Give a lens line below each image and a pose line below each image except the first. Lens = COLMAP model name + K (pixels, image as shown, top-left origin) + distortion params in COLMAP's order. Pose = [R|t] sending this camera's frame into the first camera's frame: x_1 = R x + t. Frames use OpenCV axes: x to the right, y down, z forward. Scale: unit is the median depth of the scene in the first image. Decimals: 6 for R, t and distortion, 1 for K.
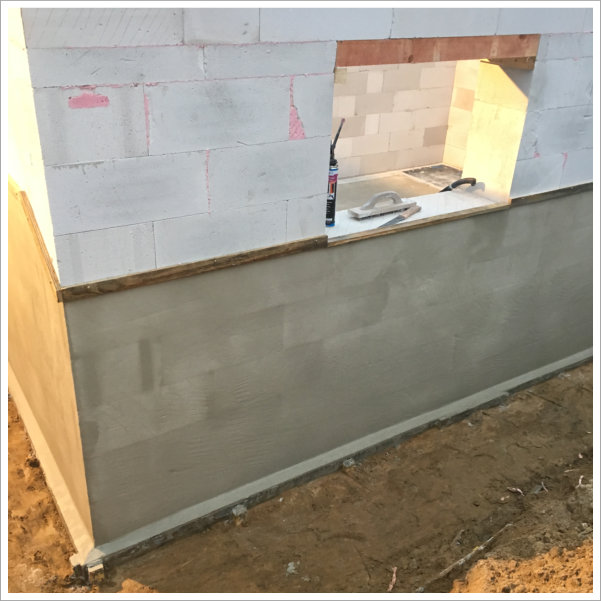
lens RADIAL K [[663.3, 0, 298.4], [0, 663.3, 304.7], [0, 0, 1]] dist [0.056782, 0.000000]
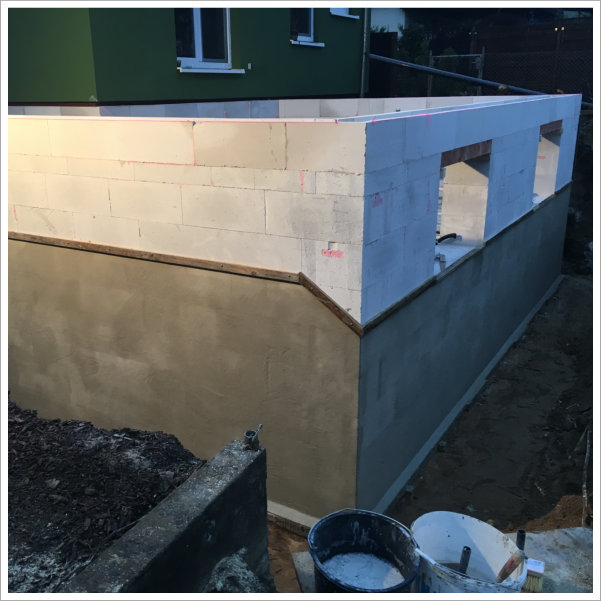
lens RADIAL K [[663.3, 0, 299.0], [0, 663.3, 297.7], [0, 0, 1]] dist [0.056782, 0.000000]
pose [[0.896877, -0.179857, 0.404058, -0.866260], [0.242308, 0.964091, -0.108702, 0.032835], [-0.369998, 0.195398, 0.908252, -0.242794]]
